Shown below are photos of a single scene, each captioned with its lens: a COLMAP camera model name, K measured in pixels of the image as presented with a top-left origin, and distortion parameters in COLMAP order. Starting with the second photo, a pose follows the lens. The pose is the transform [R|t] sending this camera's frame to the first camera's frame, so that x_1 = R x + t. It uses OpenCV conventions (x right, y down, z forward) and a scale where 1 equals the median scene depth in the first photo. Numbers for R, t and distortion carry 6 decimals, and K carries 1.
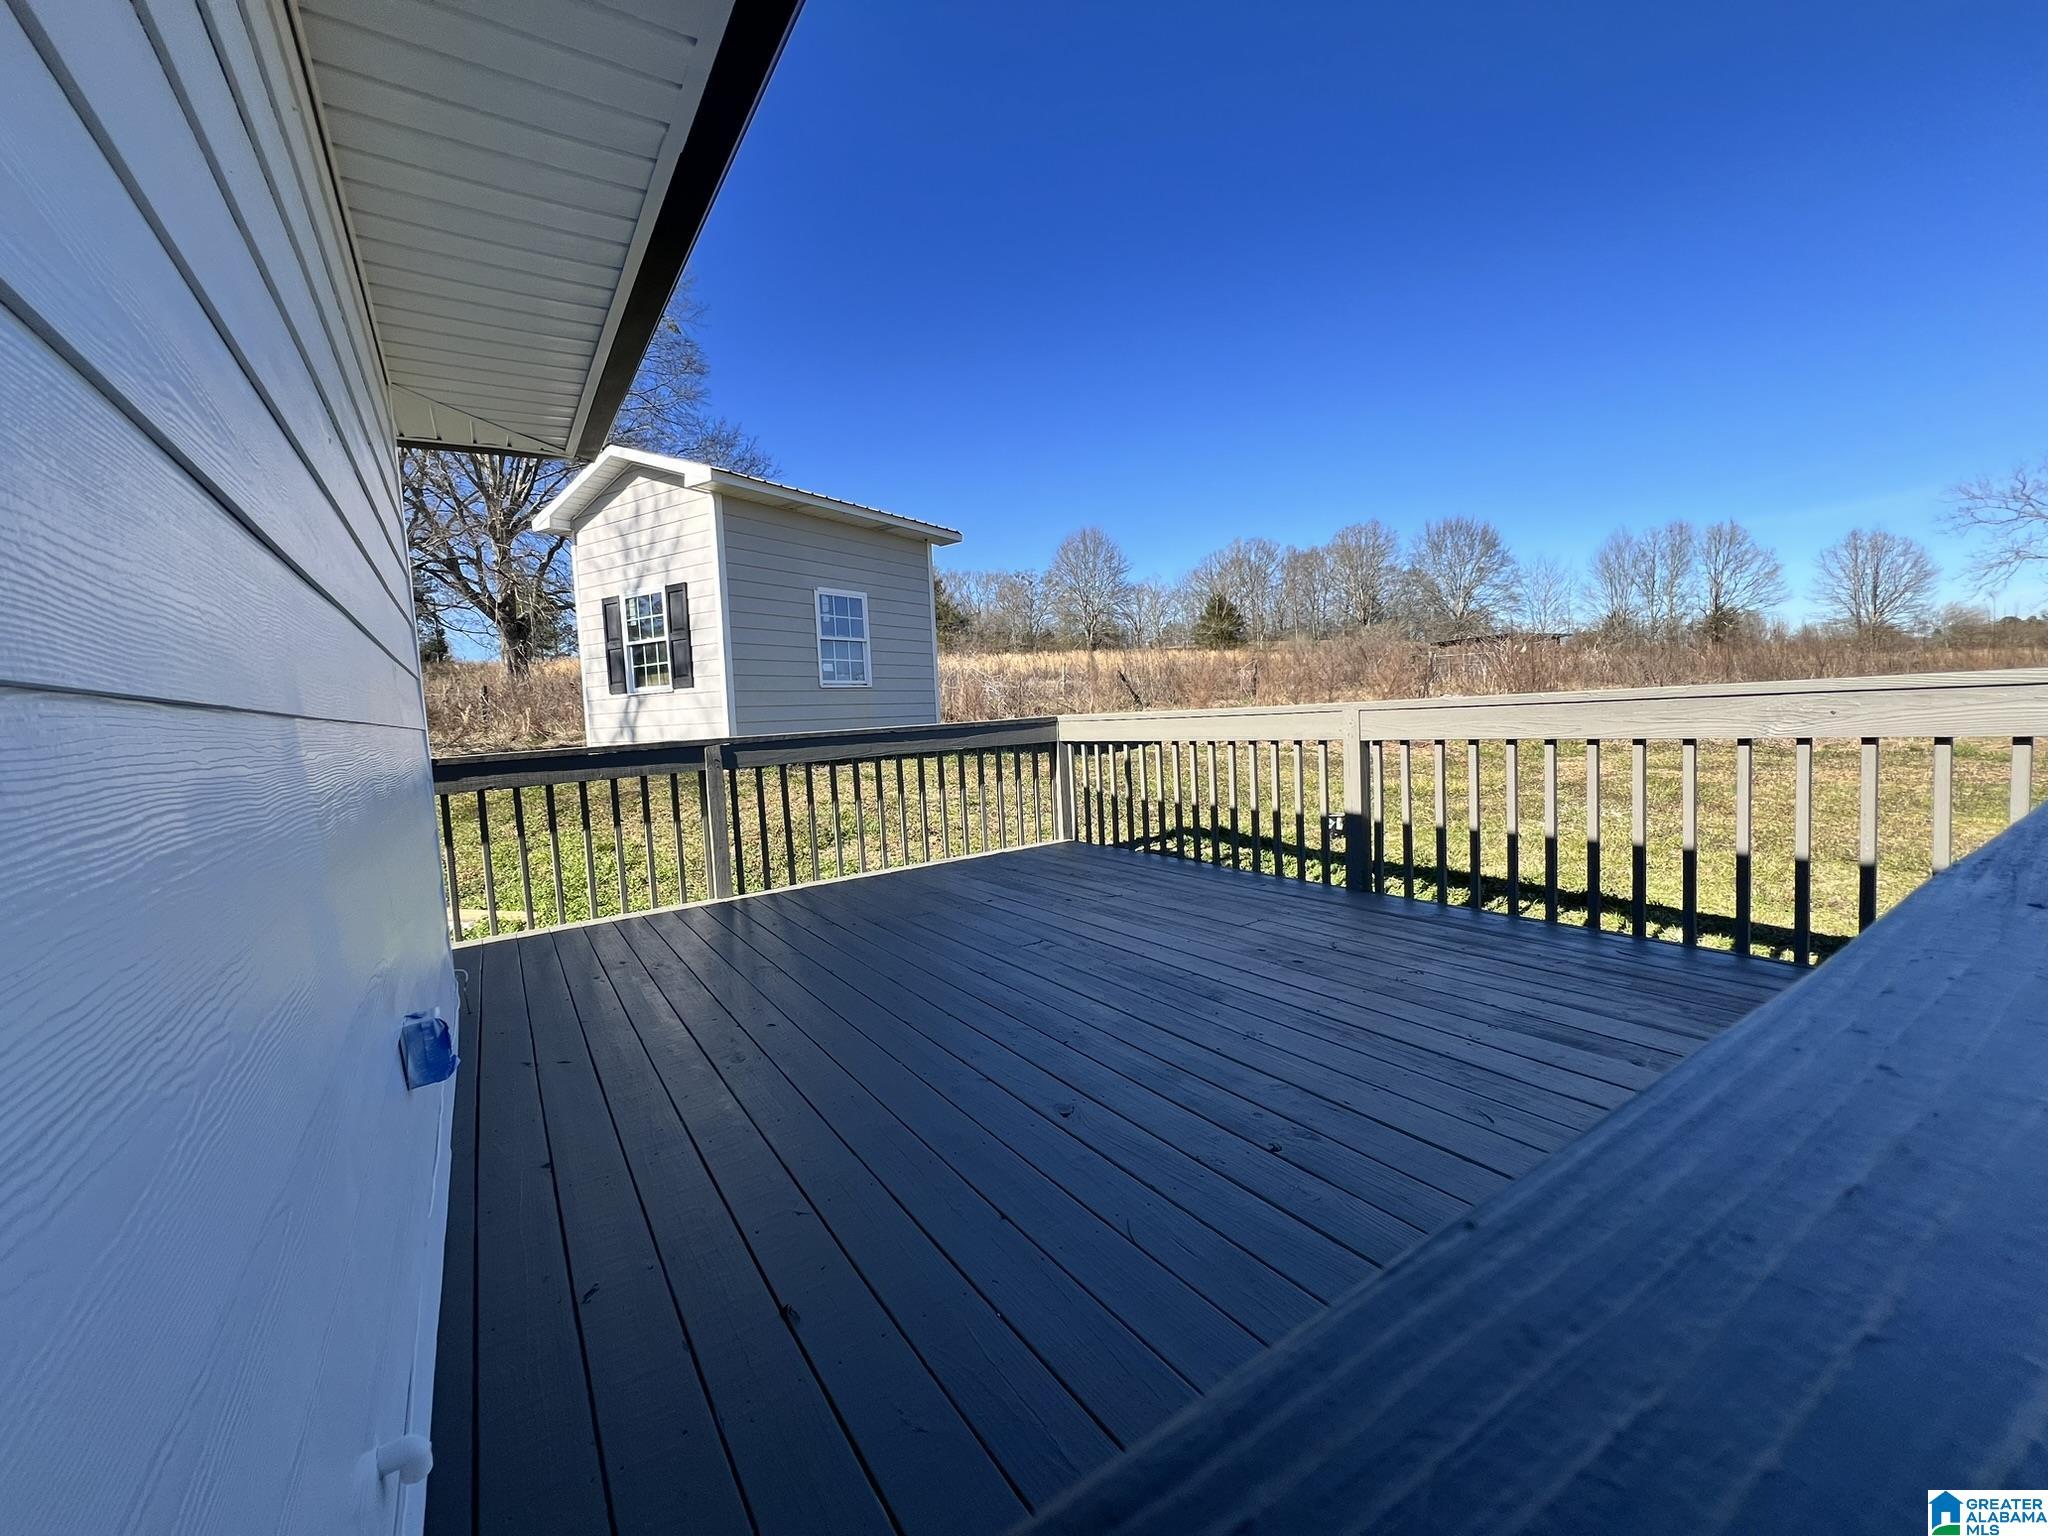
lens RADIAL K [[822.0, 0, 1019.7], [0, 822.0, 762.8], [0, 0, 1]] dist [0.000229, 0.000245]
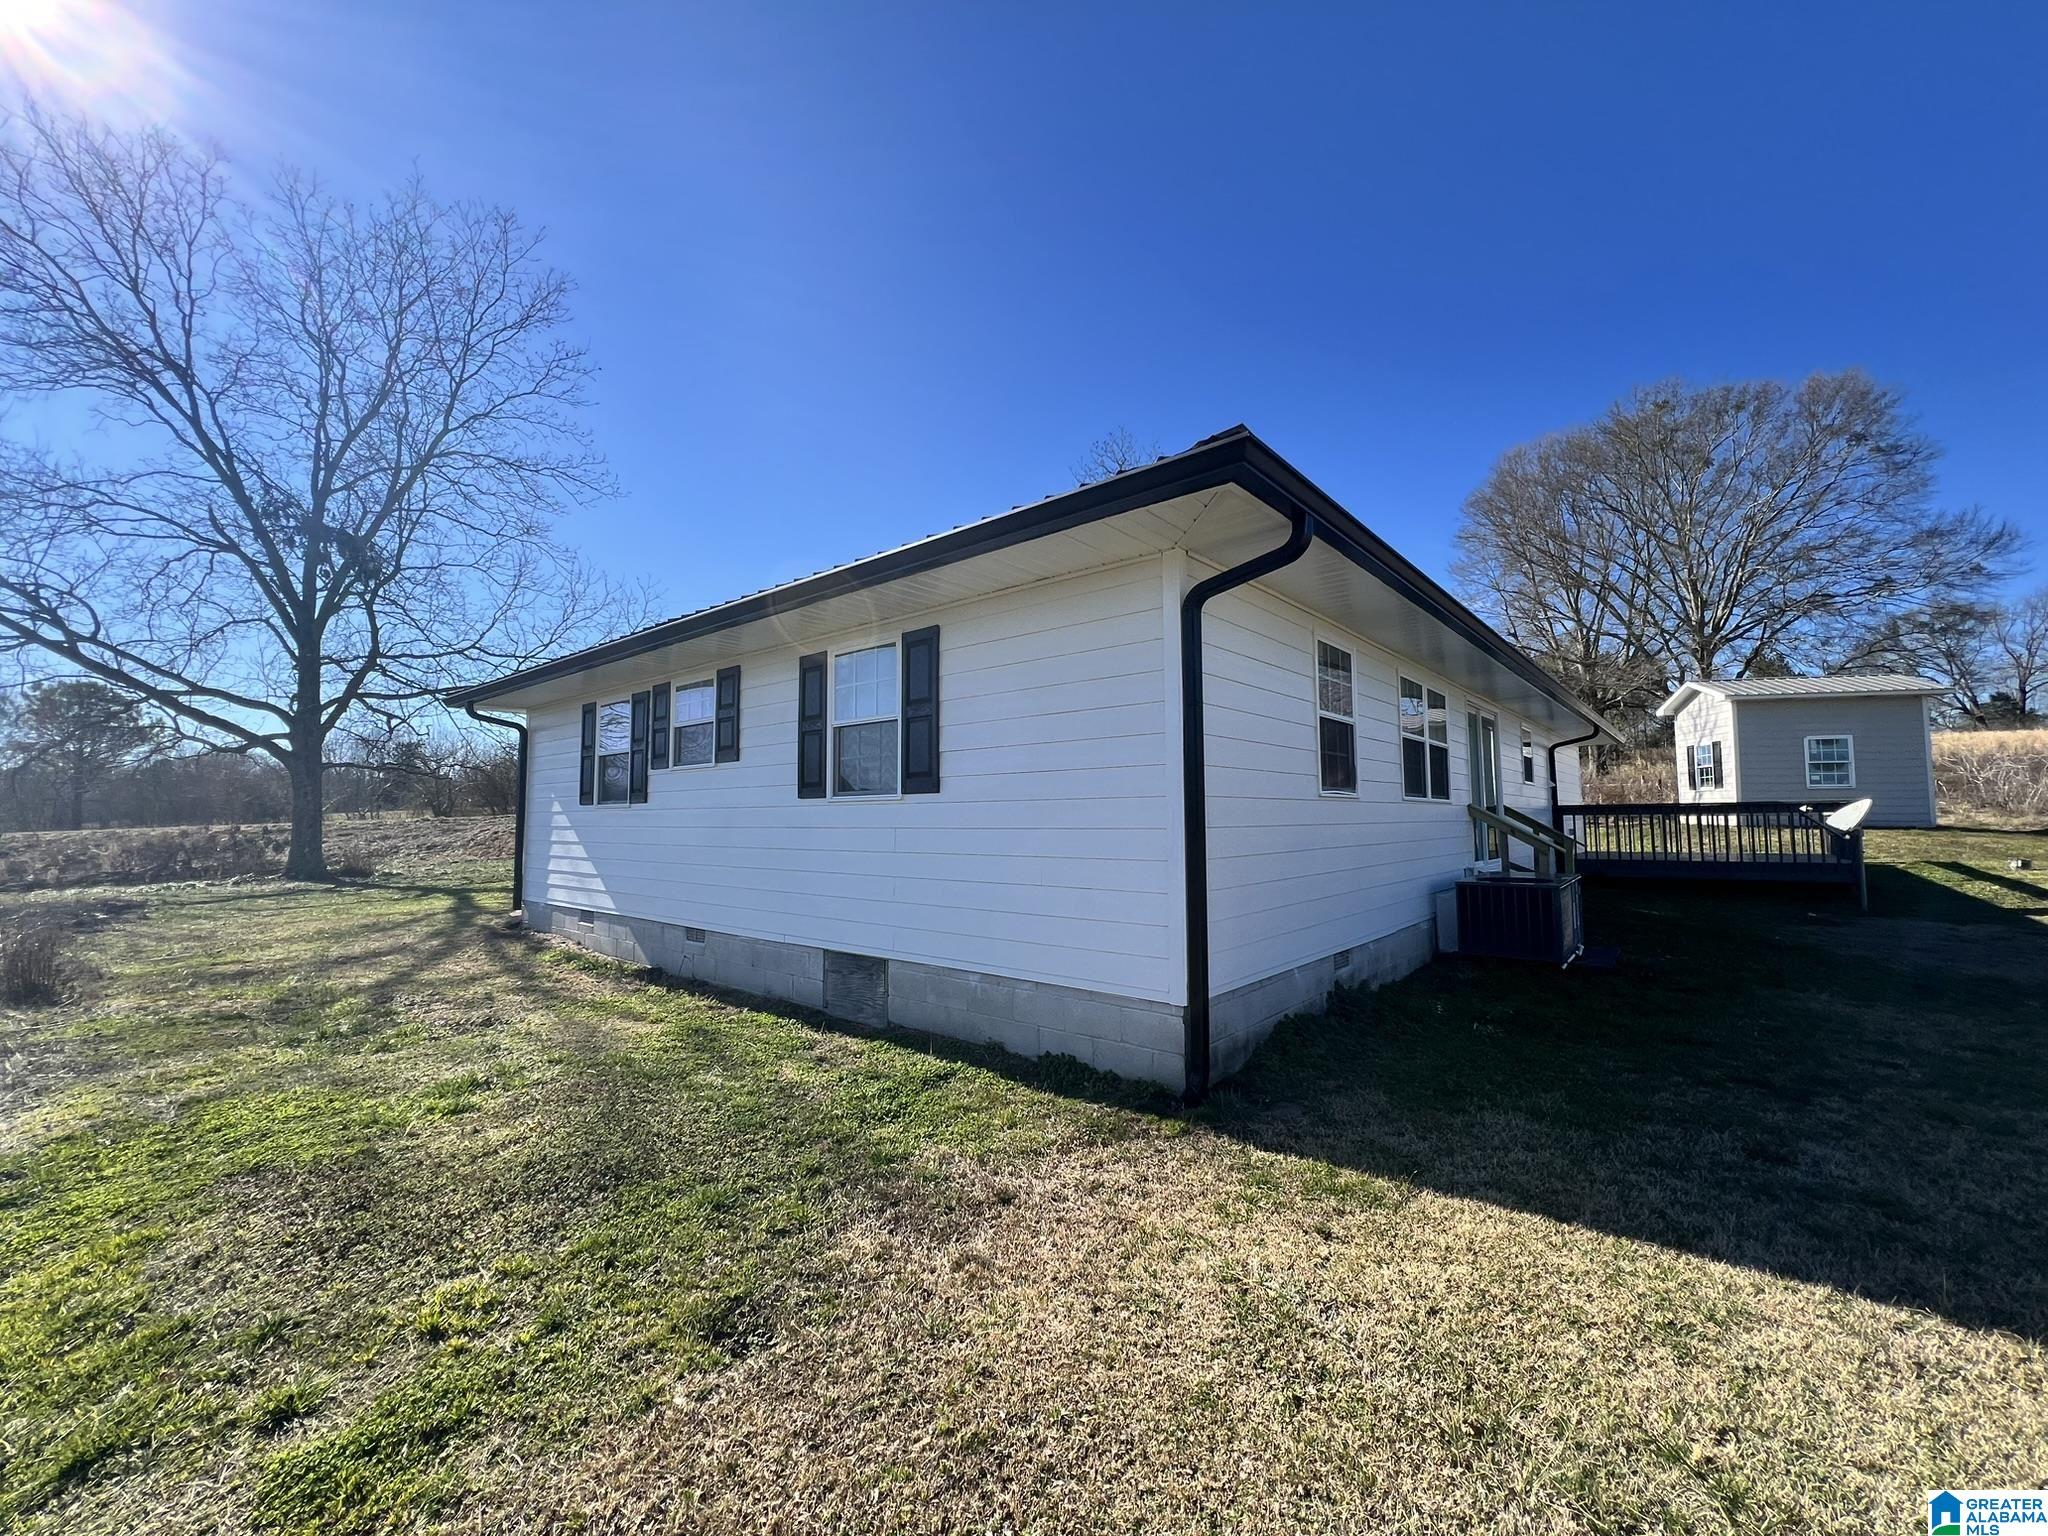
lens RADIAL K [[822.0, 0, 1019.7], [0, 822.0, 762.8], [0, 0, 1]] dist [0.000229, 0.000245]
pose [[0.273177, -0.014340, -0.961857, 0.141049], [-0.074341, 0.996584, -0.035972, 0.006575], [0.959087, 0.081332, 0.271178, -0.163098]]
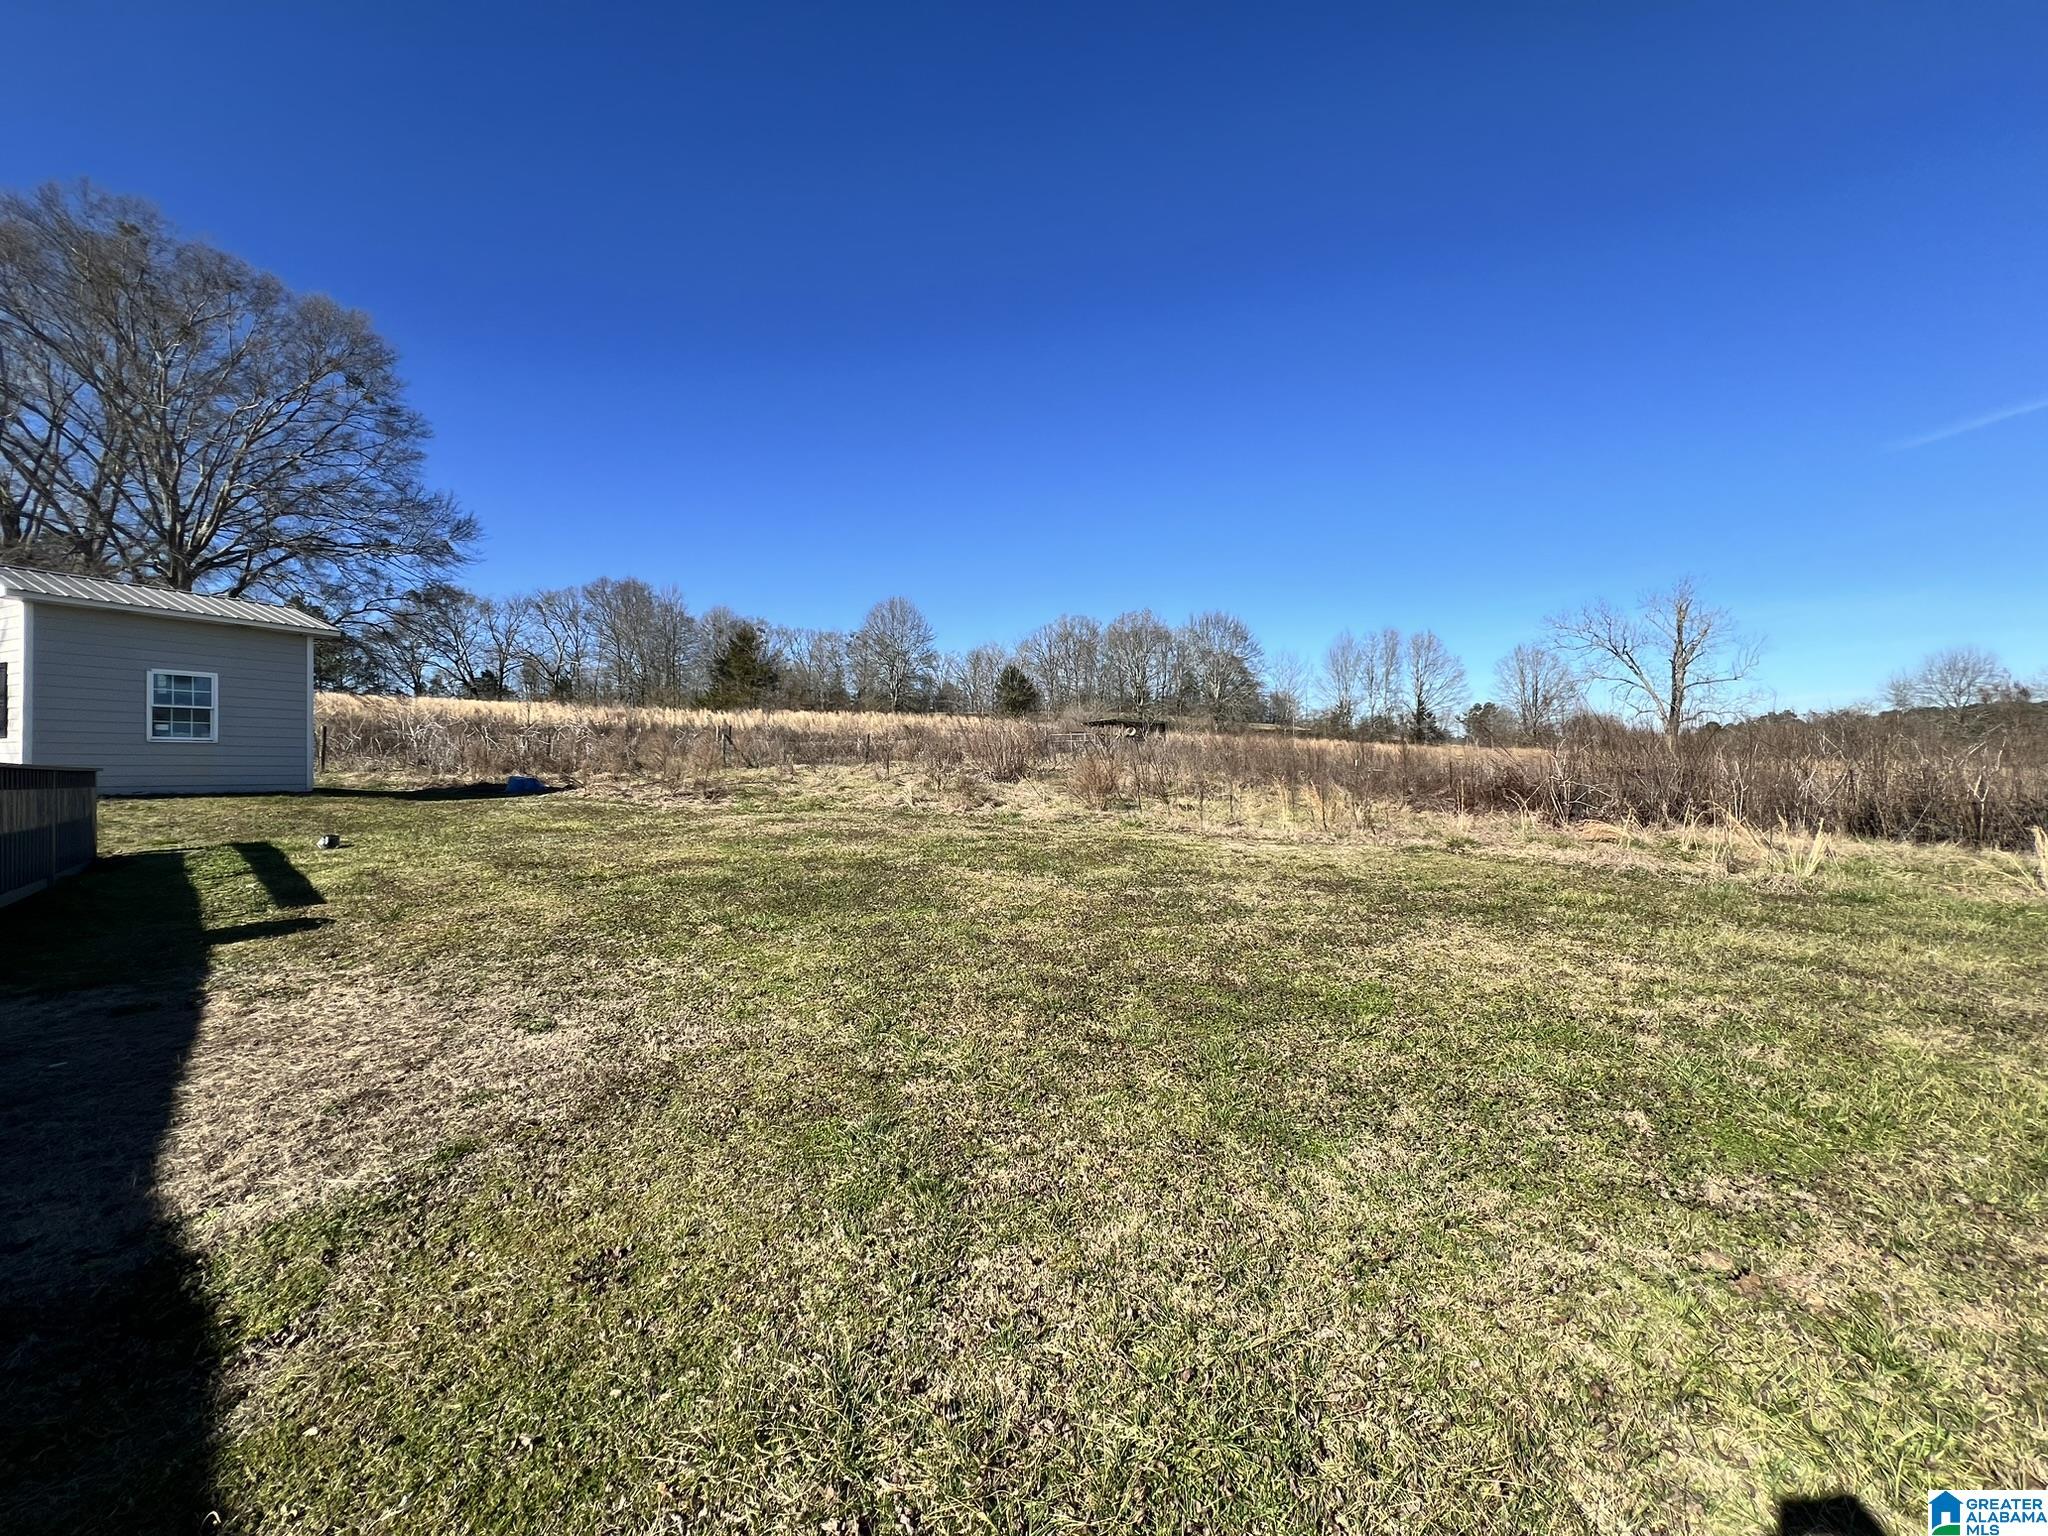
lens RADIAL K [[822.0, 0, 1019.7], [0, 822.0, 762.8], [0, 0, 1]] dist [0.000229, 0.000245]
pose [[0.988953, 0.042285, 0.142069, 0.127834], [-0.032127, 0.996811, -0.073050, -0.000820], [-0.144704, 0.067679, 0.987158, -0.069363]]
